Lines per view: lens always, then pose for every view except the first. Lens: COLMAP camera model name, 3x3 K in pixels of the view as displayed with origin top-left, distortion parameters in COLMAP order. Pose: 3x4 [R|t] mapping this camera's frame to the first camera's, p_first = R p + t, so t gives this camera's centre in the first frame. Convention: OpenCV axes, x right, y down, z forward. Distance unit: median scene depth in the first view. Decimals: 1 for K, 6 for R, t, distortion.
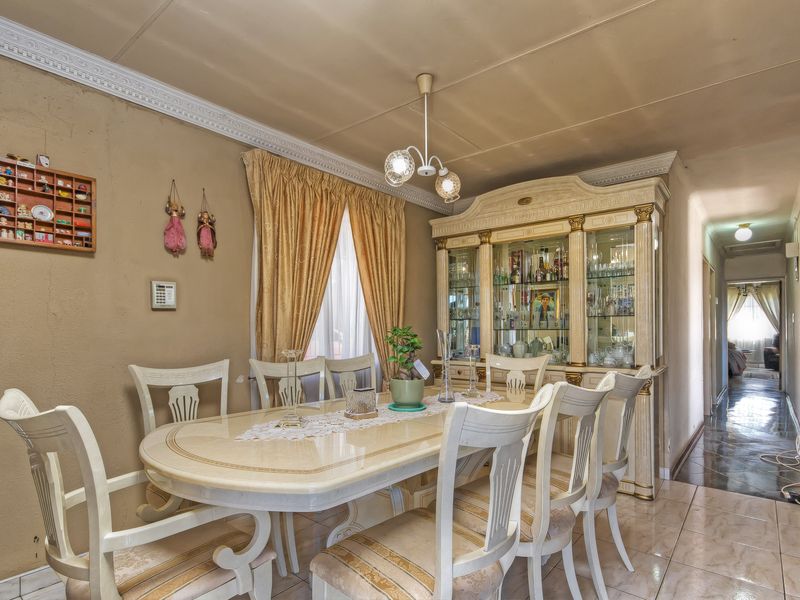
lens RADIAL K [[407.6, 0, 378.5], [0, 407.6, 328.7], [0, 0, 1]] dist [0.000388, -0.003807]
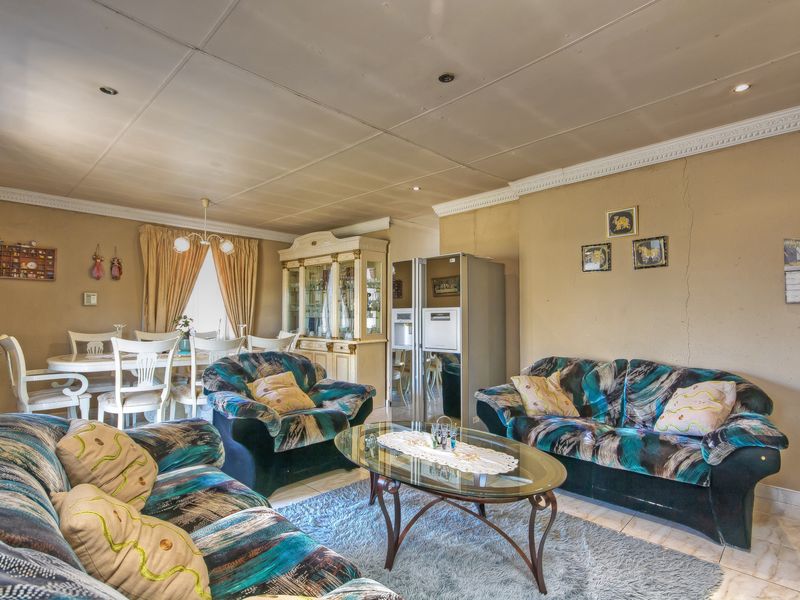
lens RADIAL K [[407.6, 0, 406.4], [0, 407.6, 300.5], [0, 0, 1]] dist [0.000388, -0.003807]
pose [[0.997769, 0.006926, -0.066405, 1.046176], [-0.009557, 0.999178, -0.039396, -0.007173], [0.066077, 0.039943, 0.997015, -0.836647]]
